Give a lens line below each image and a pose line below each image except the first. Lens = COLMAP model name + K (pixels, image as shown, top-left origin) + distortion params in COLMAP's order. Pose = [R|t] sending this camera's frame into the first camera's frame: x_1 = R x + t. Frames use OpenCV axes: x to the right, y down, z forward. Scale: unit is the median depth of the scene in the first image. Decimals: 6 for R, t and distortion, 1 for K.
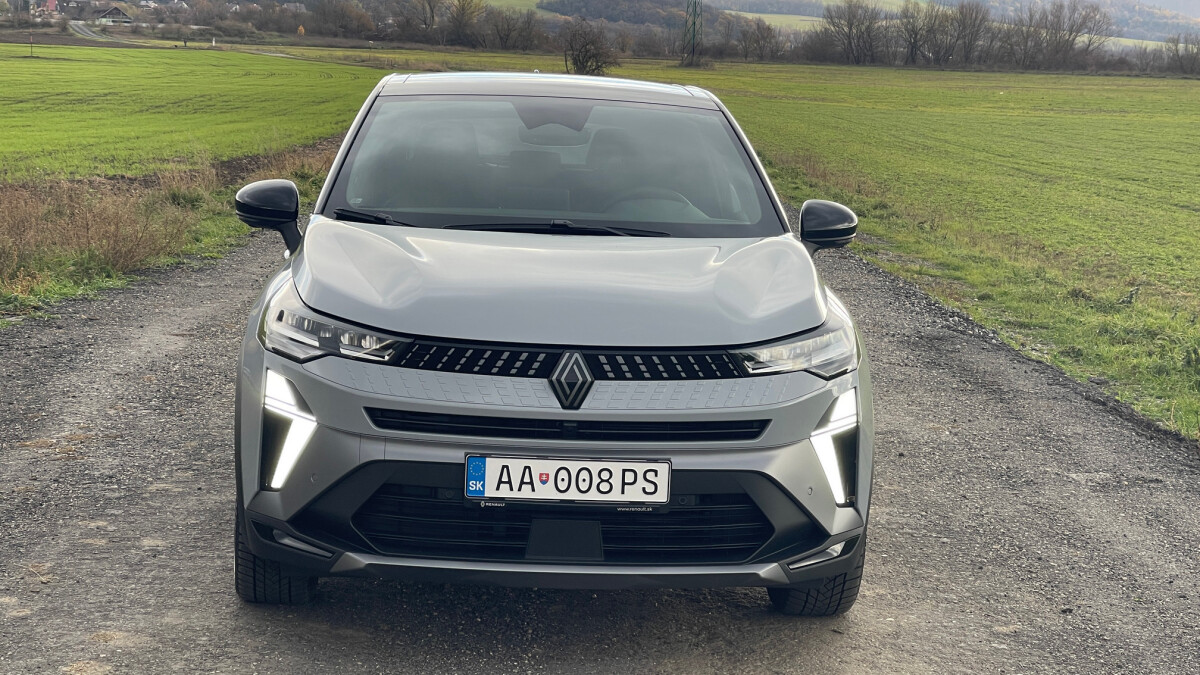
lens RADIAL K [[2245.1, 0, 609.4], [0, 2245.1, 336.8], [0, 0, 1]] dist [0.203889, 0.000000]
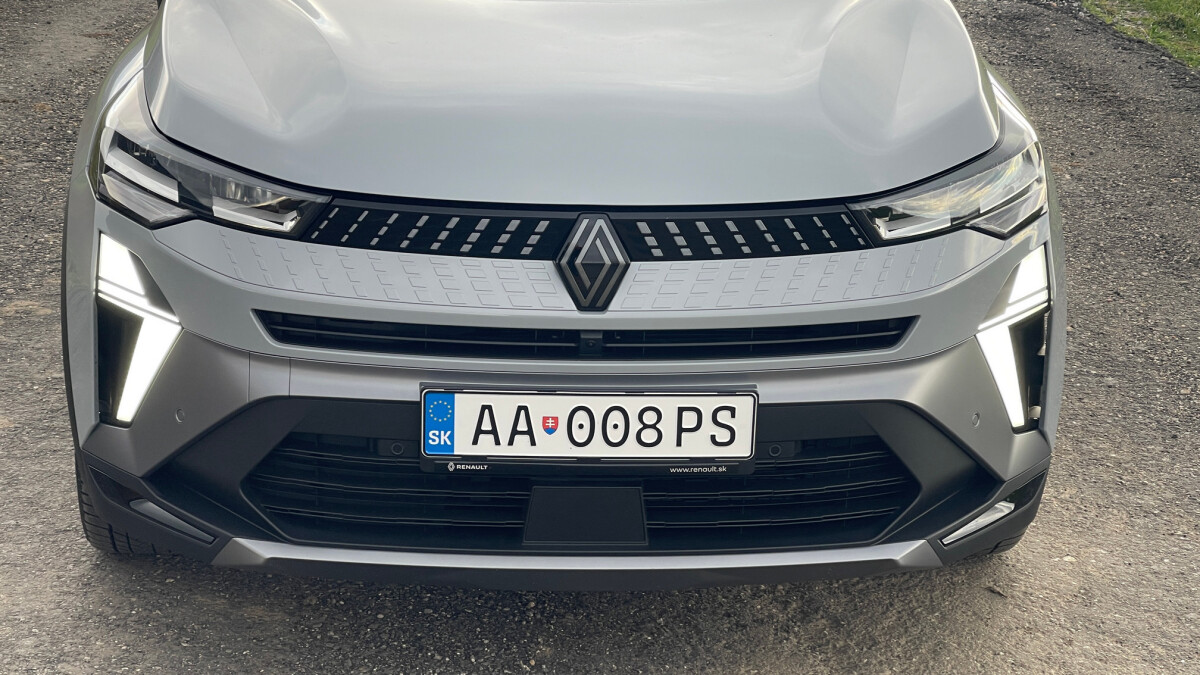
lens RADIAL K [[2245.1, 0, 589.9], [0, 2245.1, 340.3], [0, 0, 1]] dist [0.203889, 0.000000]
pose [[0.999868, -0.012954, -0.009835, -0.011830], [0.014426, 0.985607, 0.168434, -0.061918], [0.007512, -0.168553, 0.985664, 0.396159]]
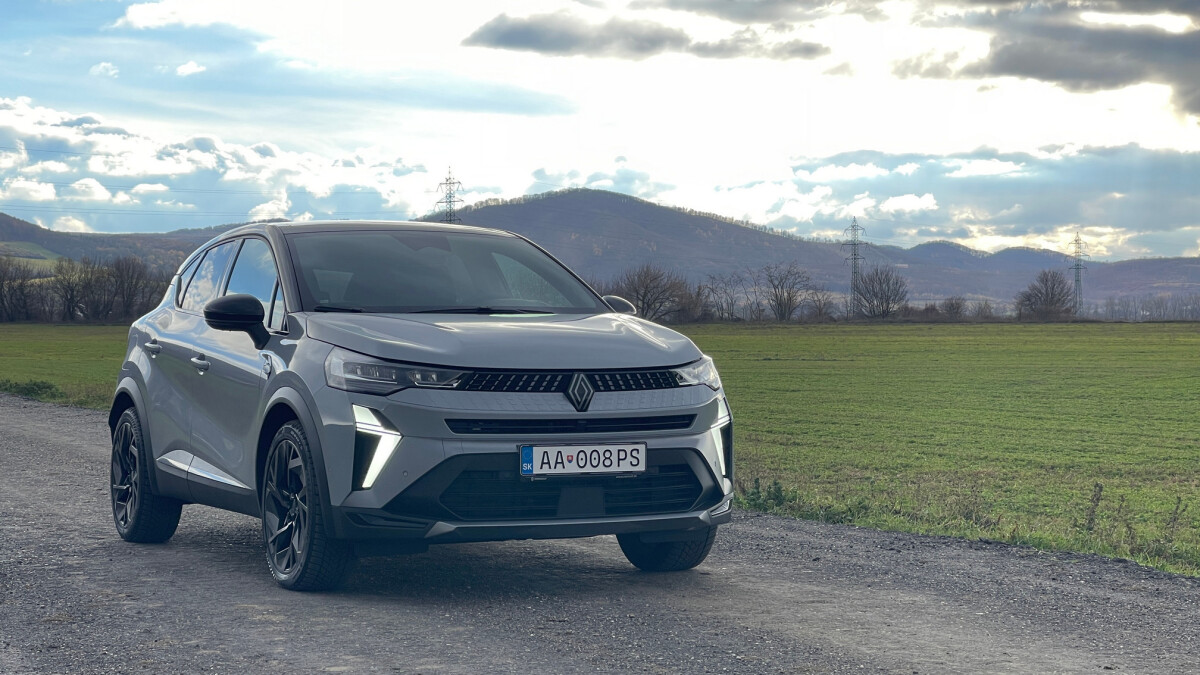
lens RADIAL K [[2245.1, 0, 604.5], [0, 2245.1, 336.8], [0, 0, 1]] dist [0.203889, 0.000000]
pose [[0.928742, -0.043014, 0.368224, -0.541358], [0.084451, 0.991679, -0.097159, 0.127227], [-0.360981, 0.121332, 0.924647, -0.376447]]
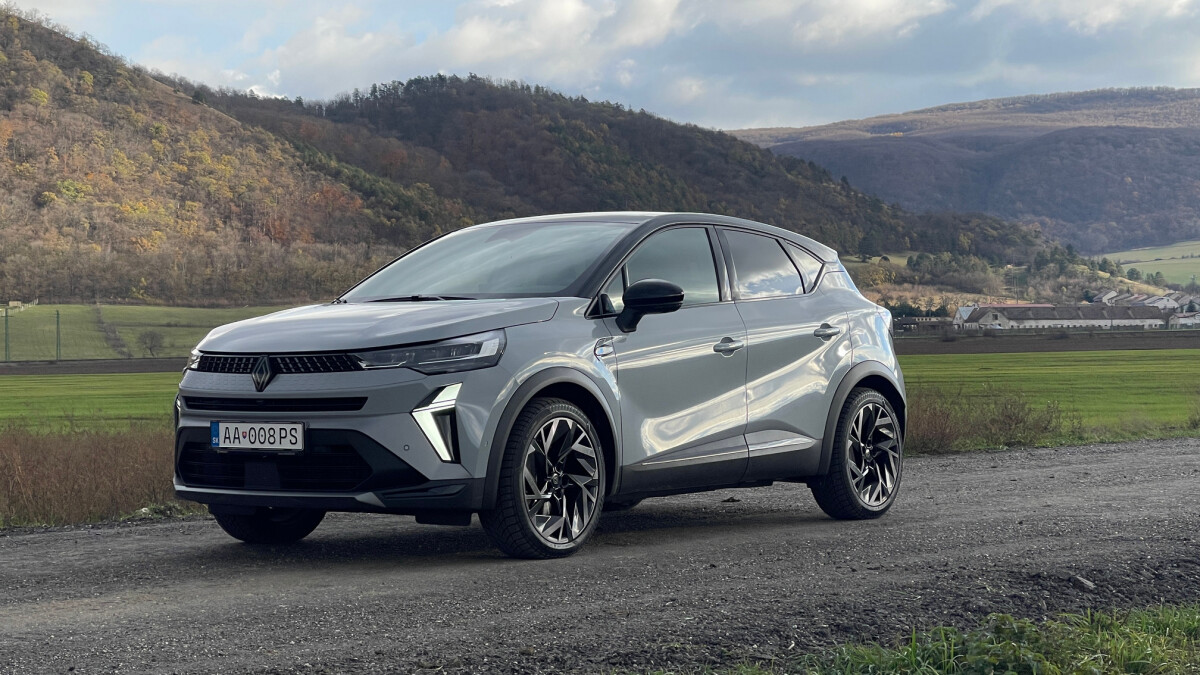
lens RADIAL K [[2245.1, 0, 602.4], [0, 2245.1, 339.1], [0, 0, 1]] dist [0.203889, 0.000000]
pose [[0.765448, -0.052006, -0.641393, 1.190572], [-0.036690, 0.991580, -0.124187, 0.183826], [0.642451, 0.118591, 0.757095, -0.063150]]
